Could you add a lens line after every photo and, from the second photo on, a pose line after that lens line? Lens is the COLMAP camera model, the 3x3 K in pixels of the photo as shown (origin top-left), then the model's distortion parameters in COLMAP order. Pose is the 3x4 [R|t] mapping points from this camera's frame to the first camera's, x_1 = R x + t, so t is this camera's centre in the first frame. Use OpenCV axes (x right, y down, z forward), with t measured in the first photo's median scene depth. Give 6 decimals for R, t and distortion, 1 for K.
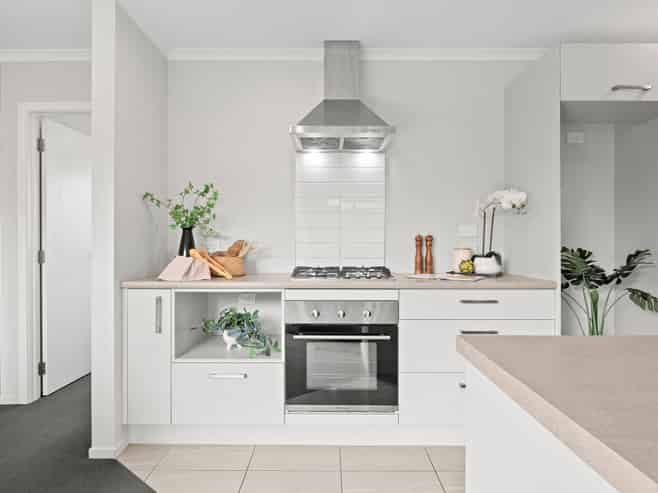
lens RADIAL K [[382.8, 0, 326.2], [0, 382.8, 246.0], [0, 0, 1]] dist [-0.004514, -0.001199]
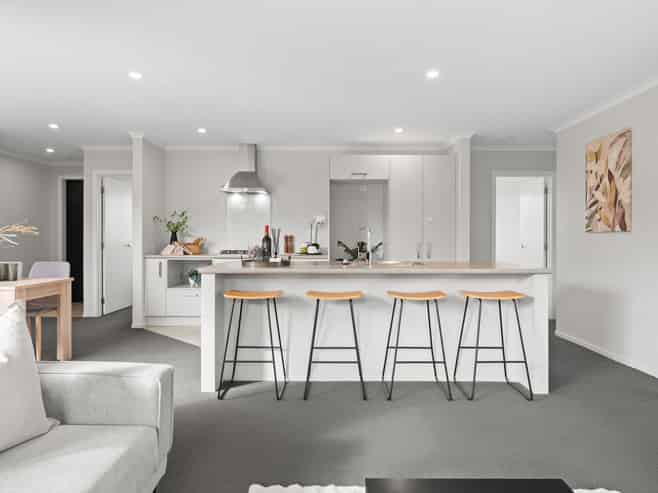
lens RADIAL K [[382.8, 0, 331.7], [0, 382.8, 244.3], [0, 0, 1]] dist [-0.004514, -0.001199]
pose [[0.999990, 0.003181, 0.003172, 0.520872], [-0.003190, 0.999991, 0.002921, 0.013447], [-0.003162, -0.002931, 0.999991, -1.162648]]
